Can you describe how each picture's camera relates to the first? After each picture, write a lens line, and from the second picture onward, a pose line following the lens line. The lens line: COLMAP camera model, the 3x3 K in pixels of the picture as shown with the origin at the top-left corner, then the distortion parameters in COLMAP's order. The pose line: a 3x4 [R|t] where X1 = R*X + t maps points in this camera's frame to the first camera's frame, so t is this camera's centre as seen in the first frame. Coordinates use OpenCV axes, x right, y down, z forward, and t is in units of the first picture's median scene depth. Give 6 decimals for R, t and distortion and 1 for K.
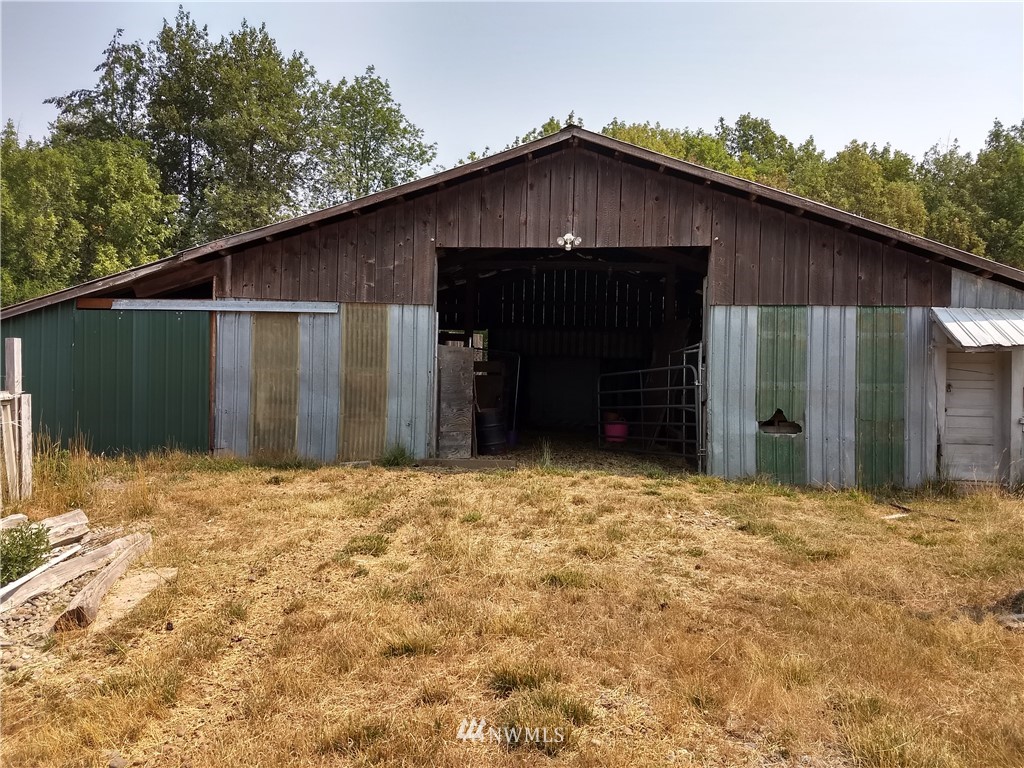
lens RADIAL K [[779.0, 0, 512.4], [0, 779.0, 381.0], [0, 0, 1]] dist [-0.009795, -0.039164]
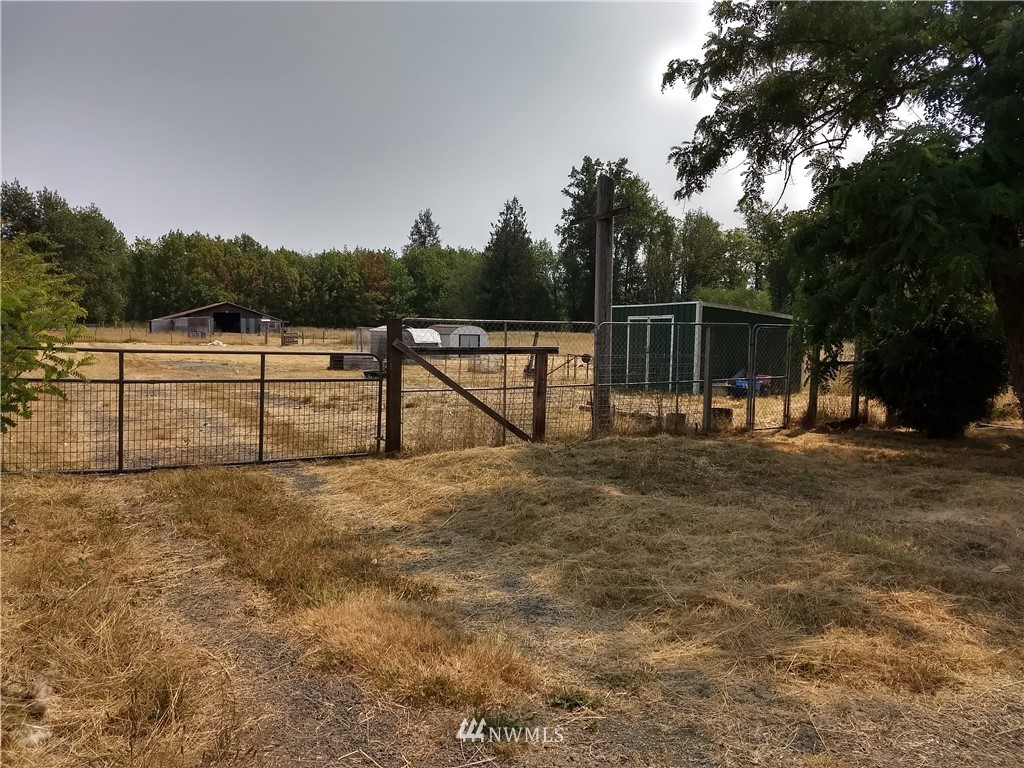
lens RADIAL K [[779.0, 0, 512.0], [0, 779.0, 384.0], [0, 0, 1]] dist [-0.009795, -0.039164]
pose [[0.814007, -0.025438, 0.580297, -0.697363], [-0.009820, 0.998295, 0.057537, 0.037974], [-0.580771, -0.052534, 0.812370, -2.348362]]
